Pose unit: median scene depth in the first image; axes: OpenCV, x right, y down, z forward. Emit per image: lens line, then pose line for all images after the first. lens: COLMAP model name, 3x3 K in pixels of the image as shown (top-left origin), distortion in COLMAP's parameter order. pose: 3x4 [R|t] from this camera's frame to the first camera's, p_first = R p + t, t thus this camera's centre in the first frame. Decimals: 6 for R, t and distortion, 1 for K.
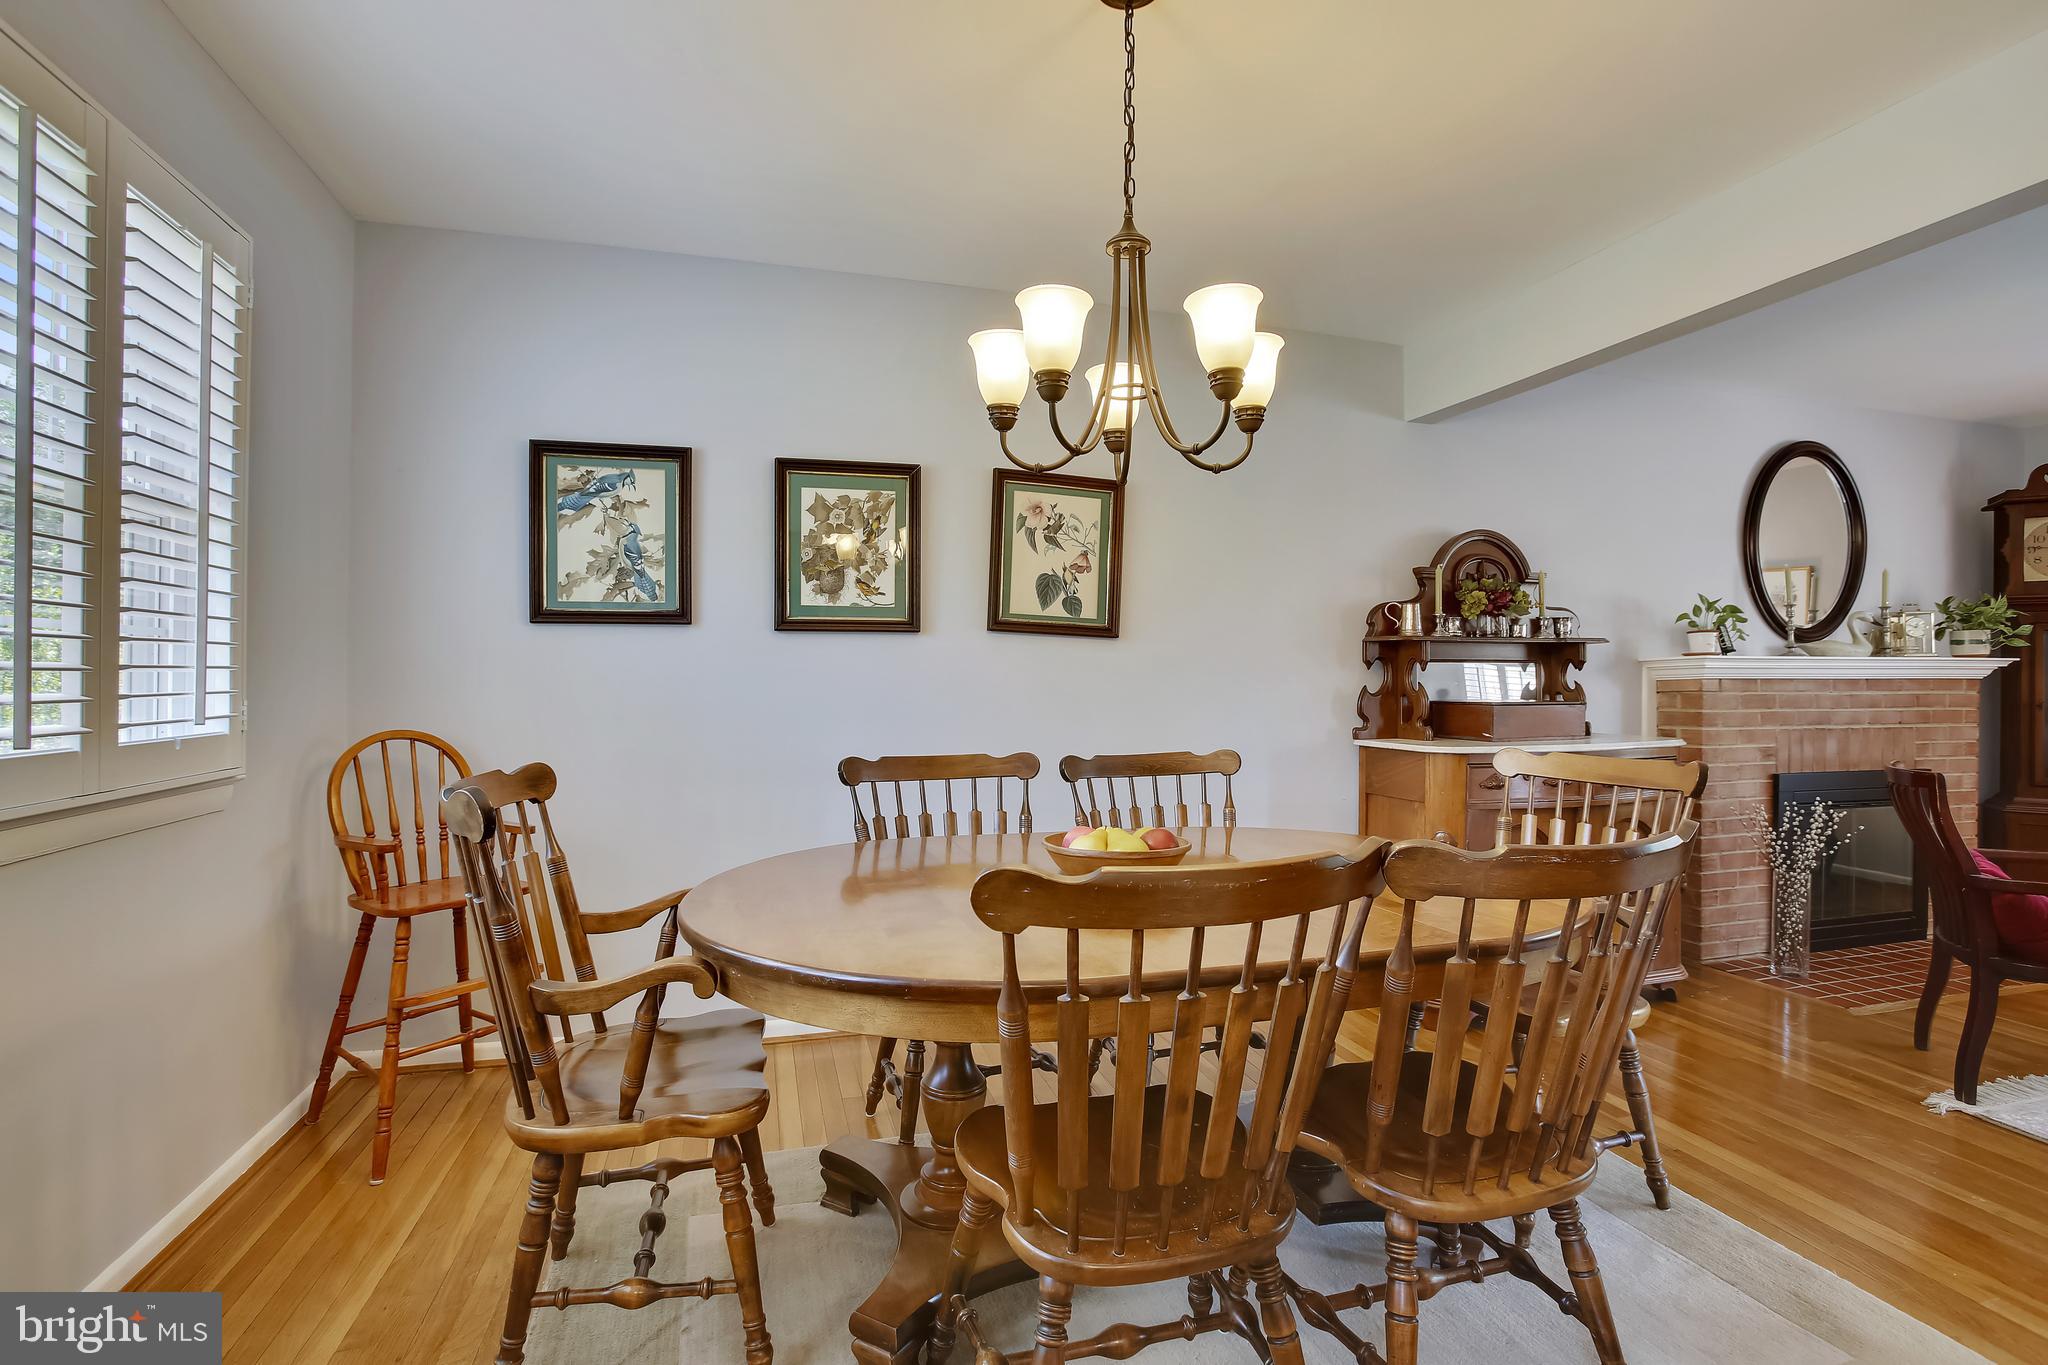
lens RADIAL K [[965.8, 0, 1009.7], [0, 965.8, 681.4], [0, 0, 1]] dist [-0.025595, 0.000013]
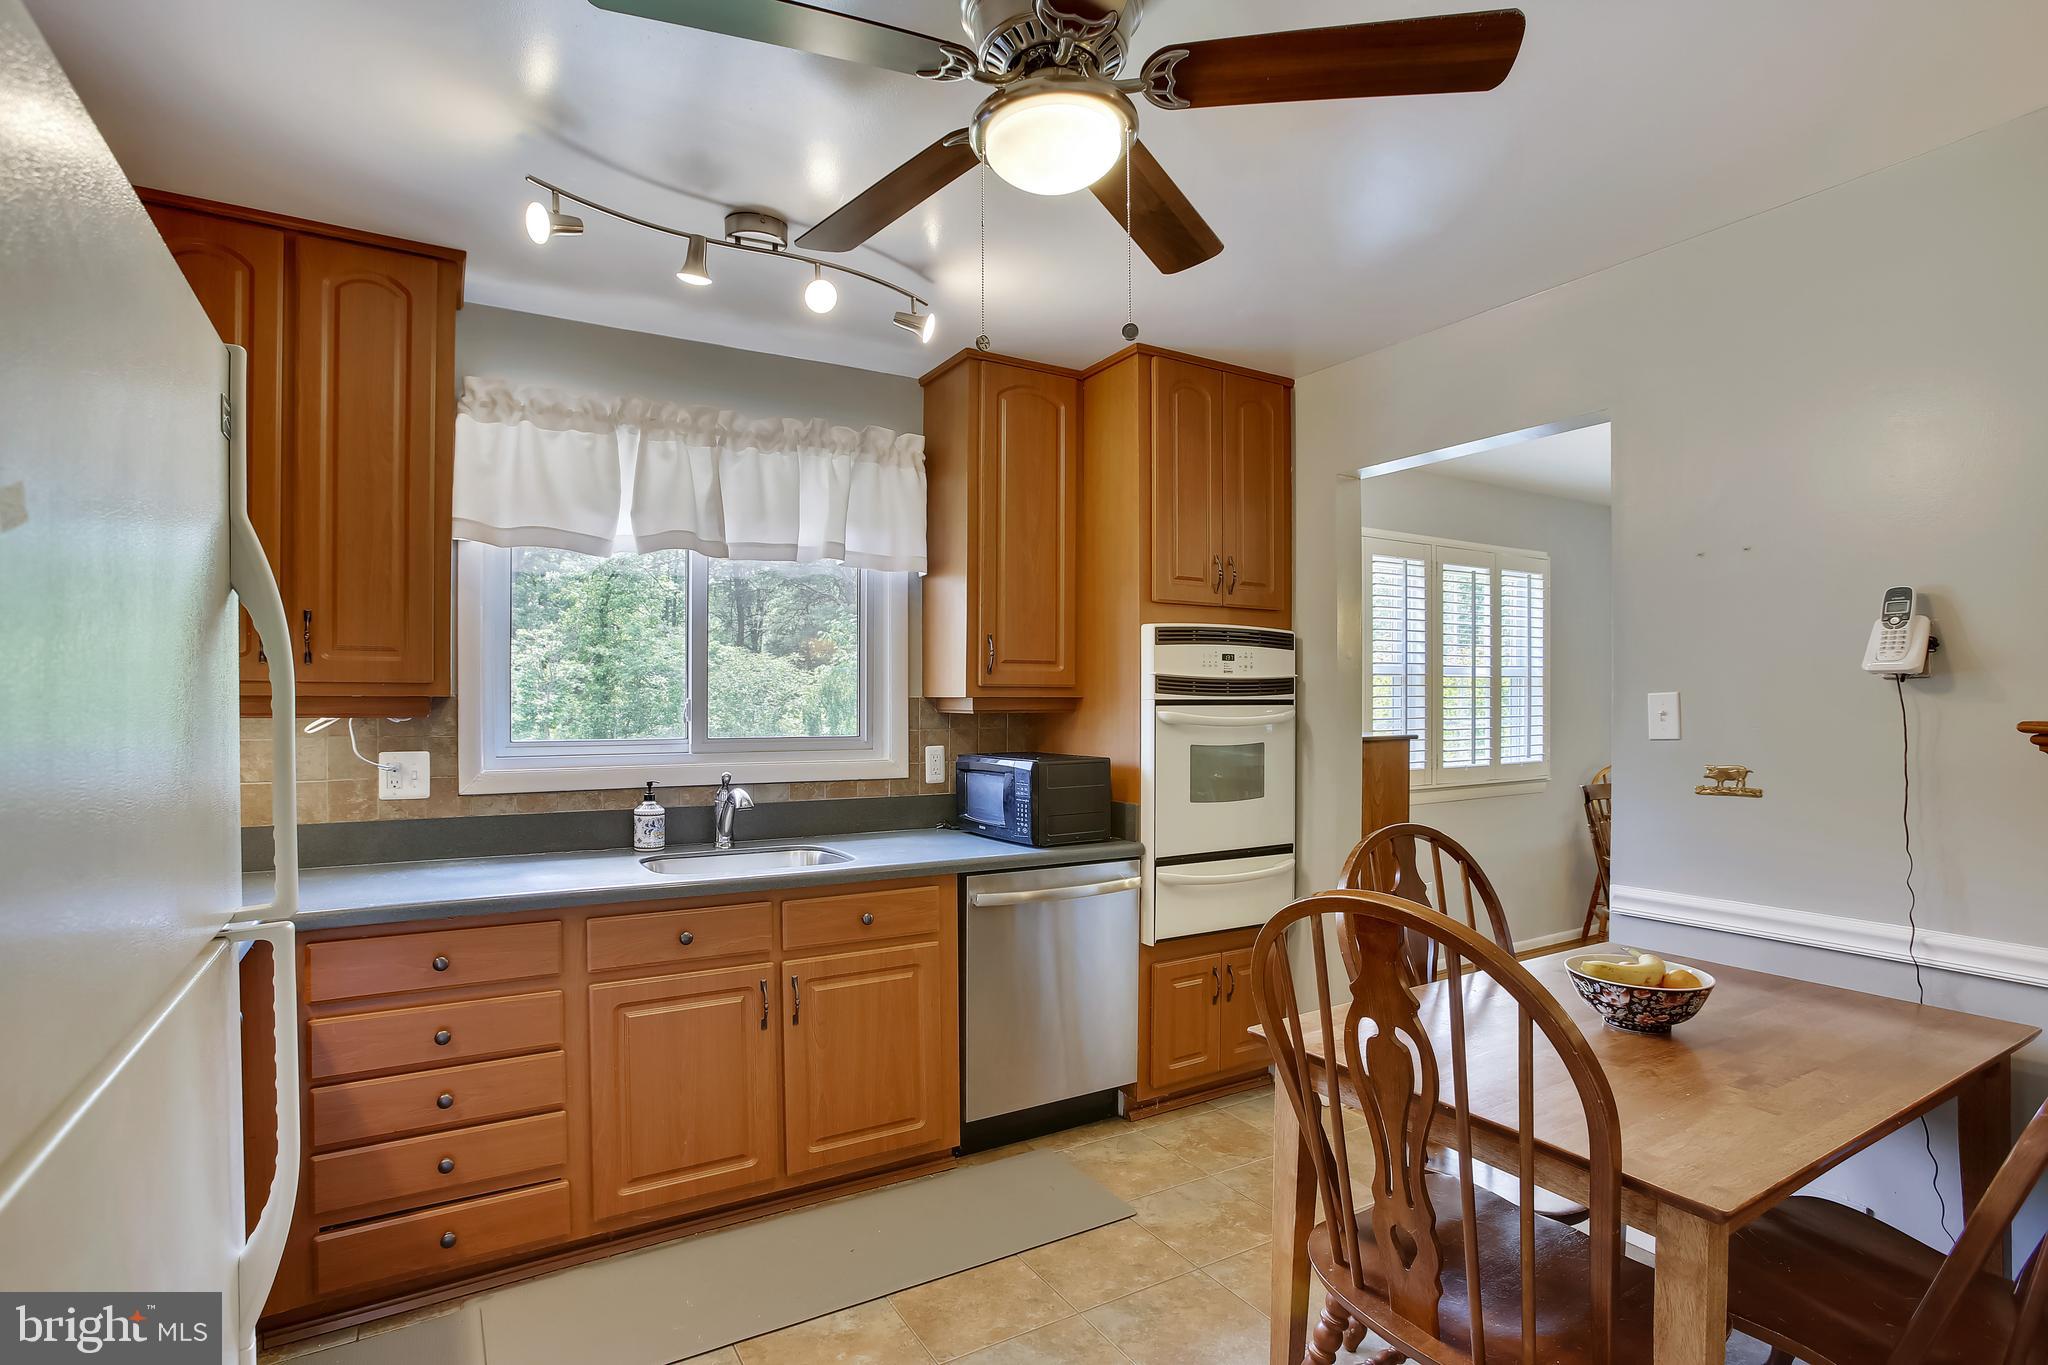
lens RADIAL K [[965.8, 0, 1019.5], [0, 965.8, 691.1], [0, 0, 1]] dist [-0.025595, 0.000013]
pose [[0.281121, -0.008720, -0.959633, 1.477873], [0.000188, 0.999959, -0.009031, -0.130037], [0.959672, 0.002358, 0.281111, -1.257116]]
